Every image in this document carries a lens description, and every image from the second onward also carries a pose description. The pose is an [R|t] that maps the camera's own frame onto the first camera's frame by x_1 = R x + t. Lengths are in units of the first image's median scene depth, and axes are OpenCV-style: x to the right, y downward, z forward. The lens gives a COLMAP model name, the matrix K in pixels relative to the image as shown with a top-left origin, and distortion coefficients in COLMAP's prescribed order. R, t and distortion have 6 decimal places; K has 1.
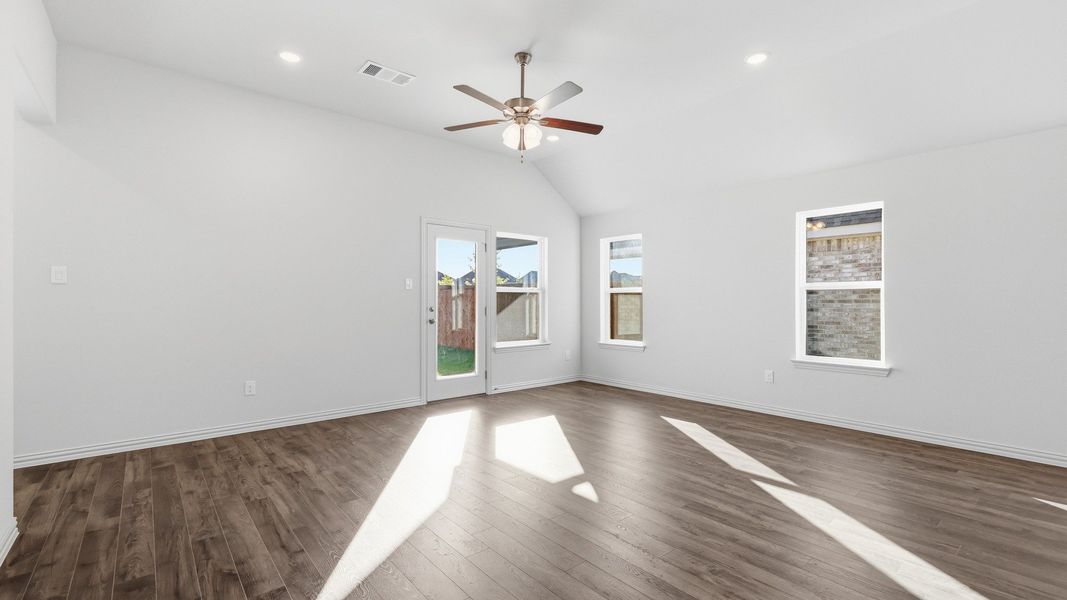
lens RADIAL K [[469.6, 0, 530.7], [0, 469.6, 300.2], [0, 0, 1]] dist [0.005507, -0.000744]
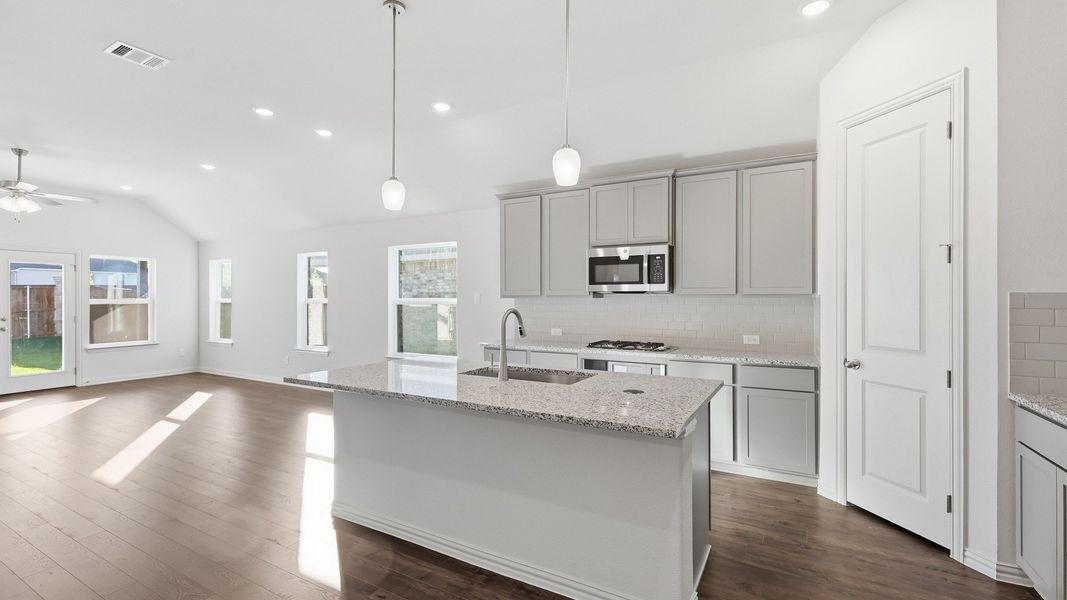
lens RADIAL K [[469.6, 0, 529.5], [0, 469.6, 299.8], [0, 0, 1]] dist [0.005507, -0.000744]
pose [[0.937148, -0.003281, 0.348917, 0.591919], [0.000015, 0.999956, 0.009362, -0.039539], [-0.348933, -0.008769, 0.937107, -0.580761]]
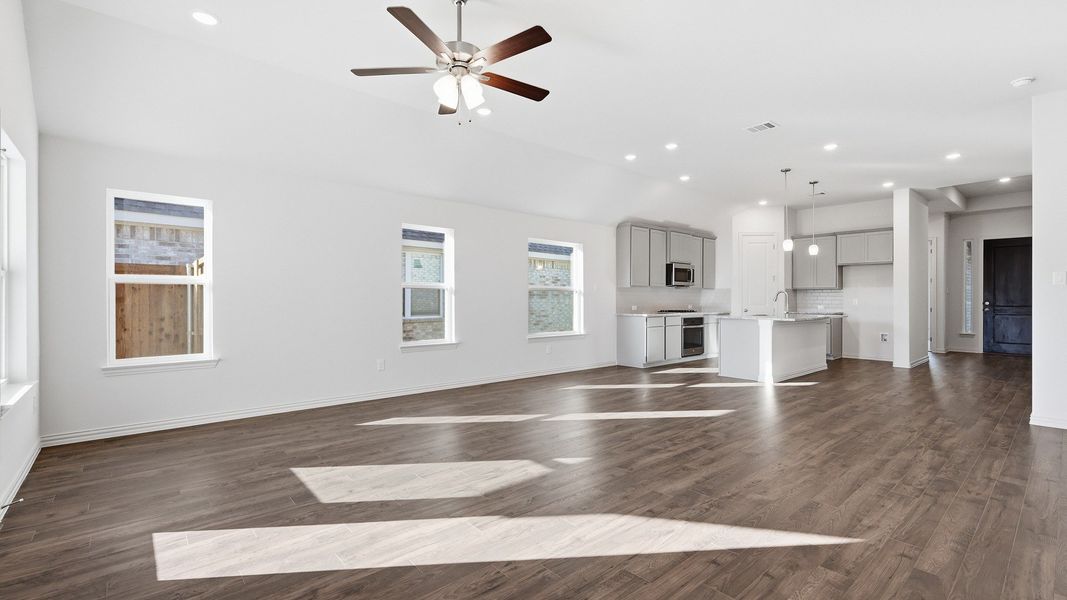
lens RADIAL K [[469.6, 0, 536.0], [0, 469.6, 298.8], [0, 0, 1]] dist [0.005507, -0.000744]
pose [[-0.022264, 0.001308, 0.999751, -0.514766], [-0.005810, 0.999982, -0.001438, 0.004336], [-0.999735, -0.005840, -0.022256, 0.548999]]
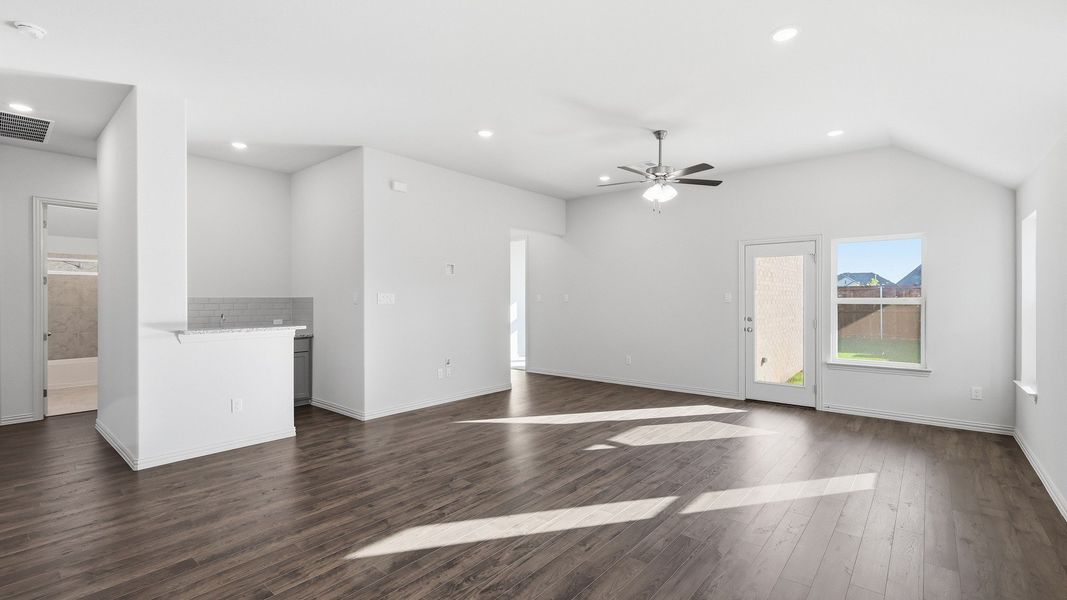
lens RADIAL K [[469.6, 0, 534.9], [0, 469.6, 297.1], [0, 0, 1]] dist [0.005507, -0.000744]
pose [[0.171648, -0.001099, -0.985158, 0.764478], [0.005304, 0.999986, -0.000191, -0.034321], [0.985144, -0.005193, 0.171651, 0.261646]]
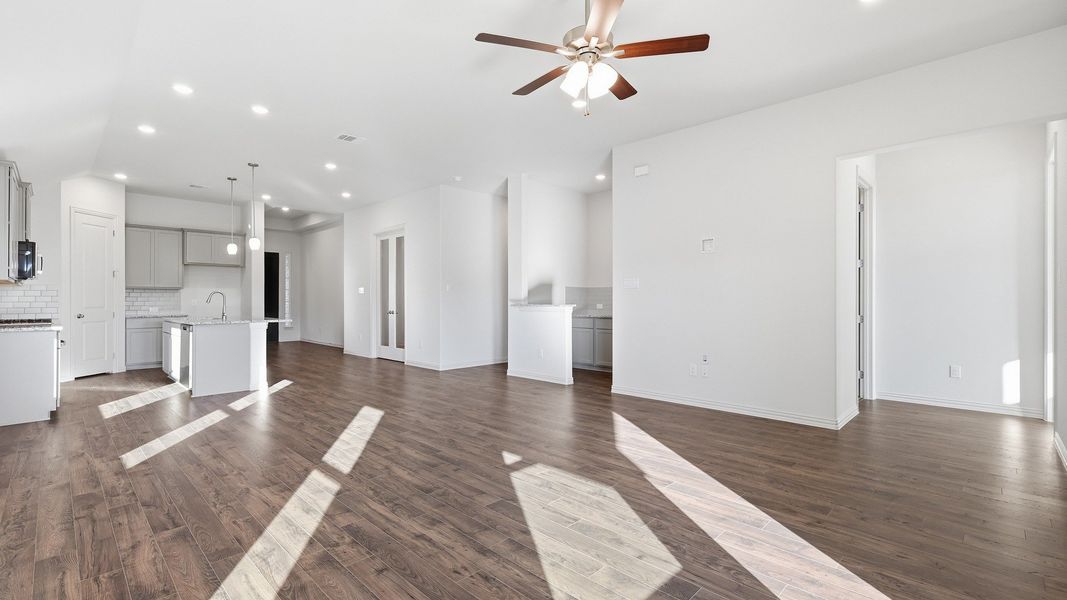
lens RADIAL K [[469.6, 0, 533.9], [0, 469.6, 309.0], [0, 0, 1]] dist [0.005507, -0.000744]
pose [[-0.995092, 0.004716, -0.098845, 0.086981], [0.003006, 0.999843, 0.017446, 0.003467], [0.098912, 0.017063, -0.994950, 1.076176]]
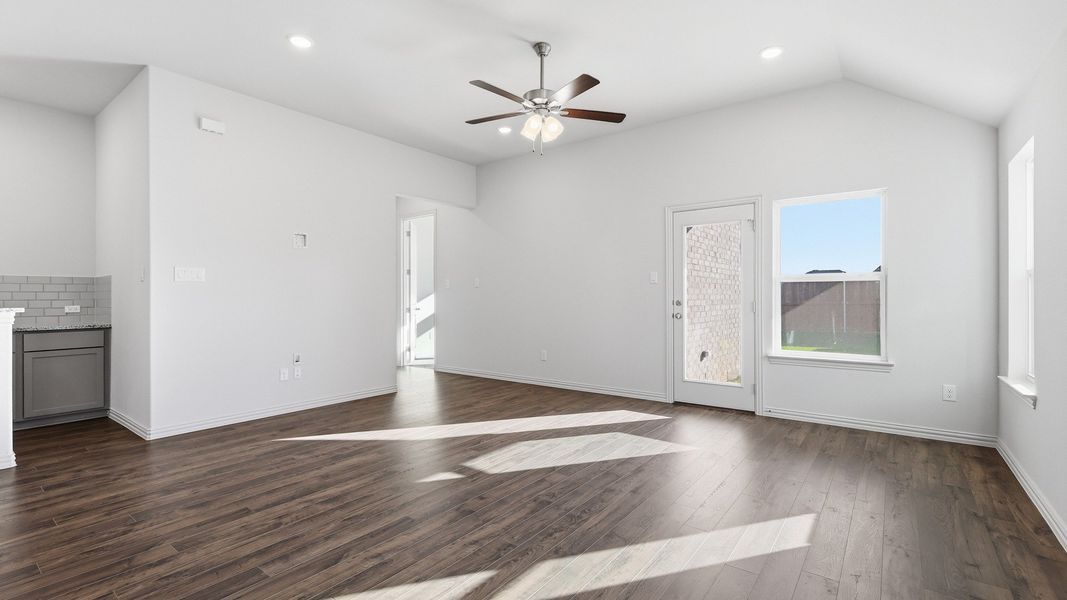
lens RADIAL K [[469.6, 0, 537.0], [0, 469.6, 296.9], [0, 0, 1]] dist [0.005507, -0.000744]
pose [[0.220262, 0.000768, -0.975440, 0.585578], [0.007275, 0.999971, 0.002430, 0.002108], [0.975414, -0.007632, 0.220250, 0.477455]]
